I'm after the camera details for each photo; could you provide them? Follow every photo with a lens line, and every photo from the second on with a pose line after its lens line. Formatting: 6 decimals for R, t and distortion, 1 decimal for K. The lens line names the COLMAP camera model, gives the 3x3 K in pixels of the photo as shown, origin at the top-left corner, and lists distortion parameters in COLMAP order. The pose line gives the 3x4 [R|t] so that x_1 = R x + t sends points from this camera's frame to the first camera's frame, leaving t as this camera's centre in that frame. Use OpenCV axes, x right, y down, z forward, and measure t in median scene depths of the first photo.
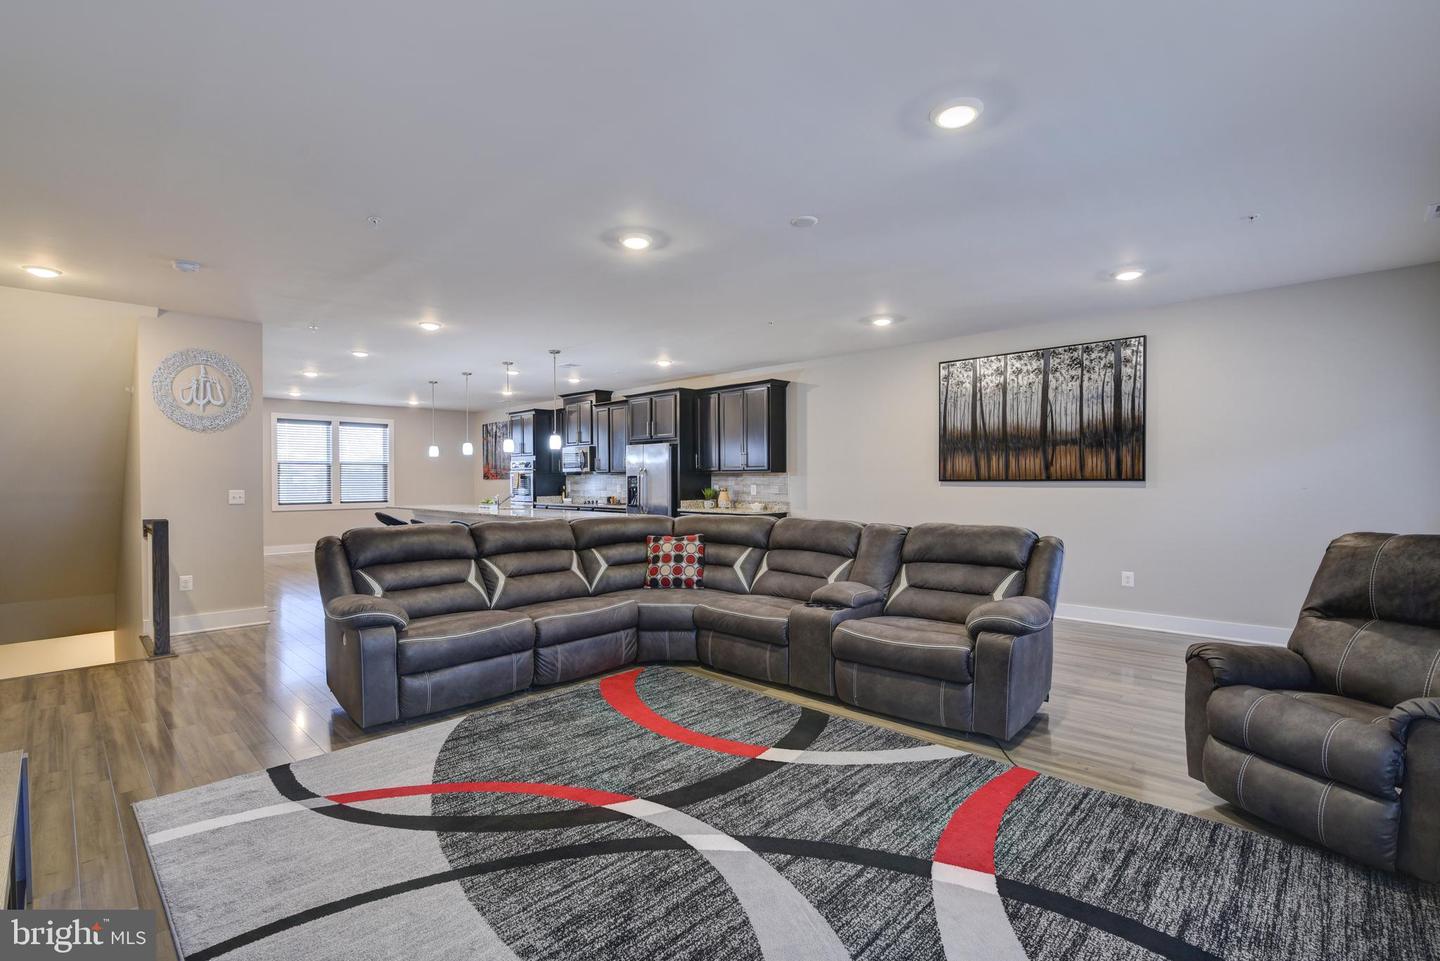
lens RADIAL K [[658.9, 0, 715.7], [0, 658.9, 490.3], [0, 0, 1]] dist [-0.020071, -0.000174]
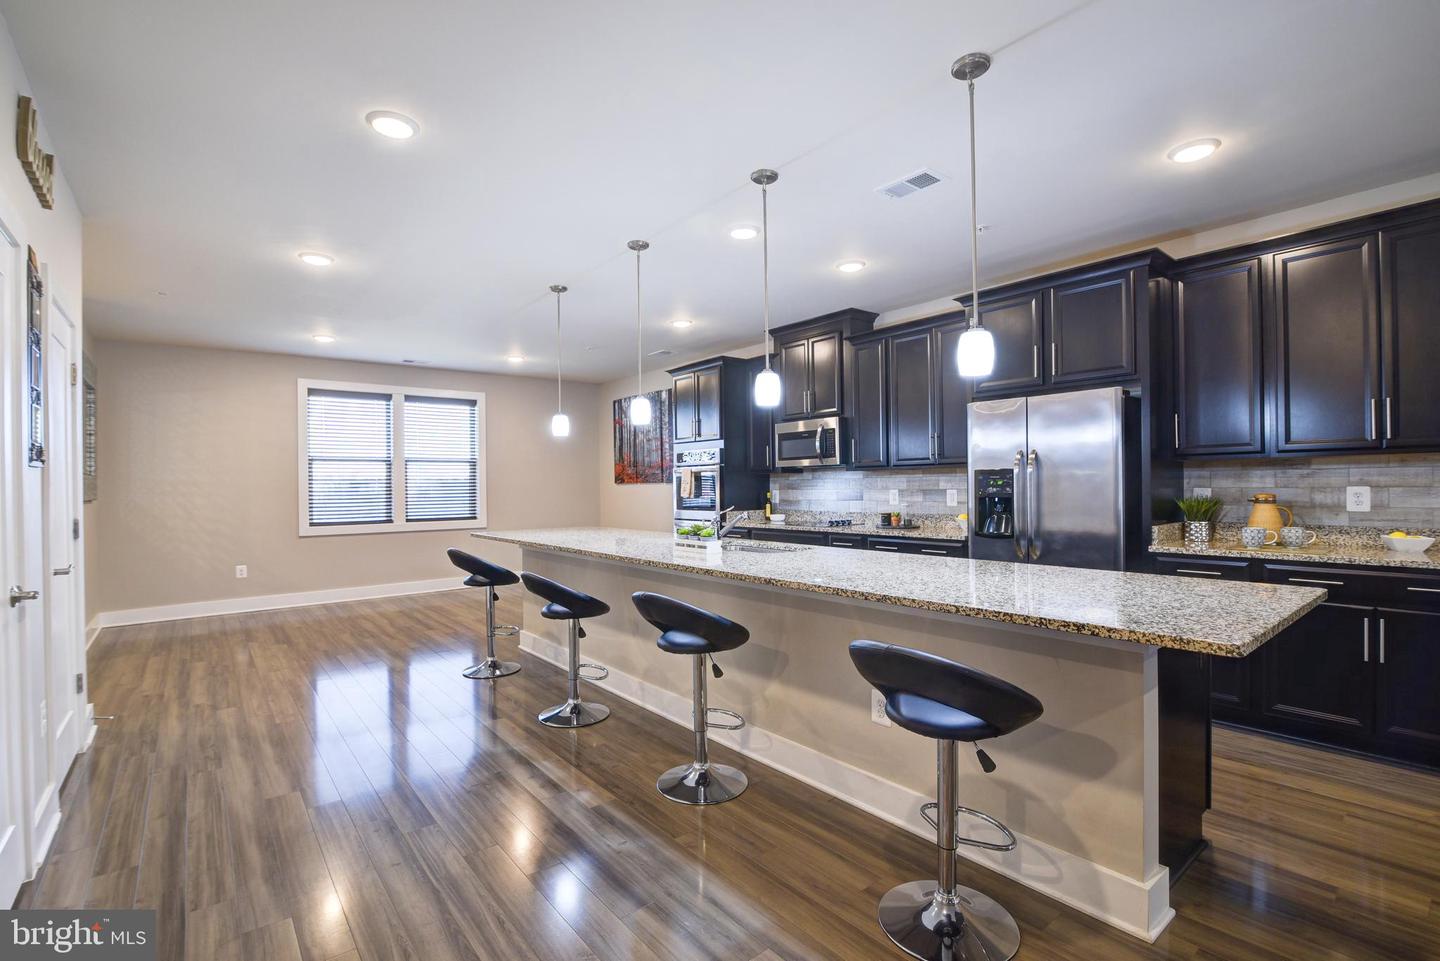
lens RADIAL K [[654.8, 0, 720.2], [0, 654.8, 485.0], [0, 0, 1]] dist [-0.019189, 0.000549]
pose [[0.993530, -0.007548, -0.113320, -0.411048], [0.005516, 0.999818, -0.018236, -0.006080], [0.113437, 0.017493, 0.993391, 0.846721]]
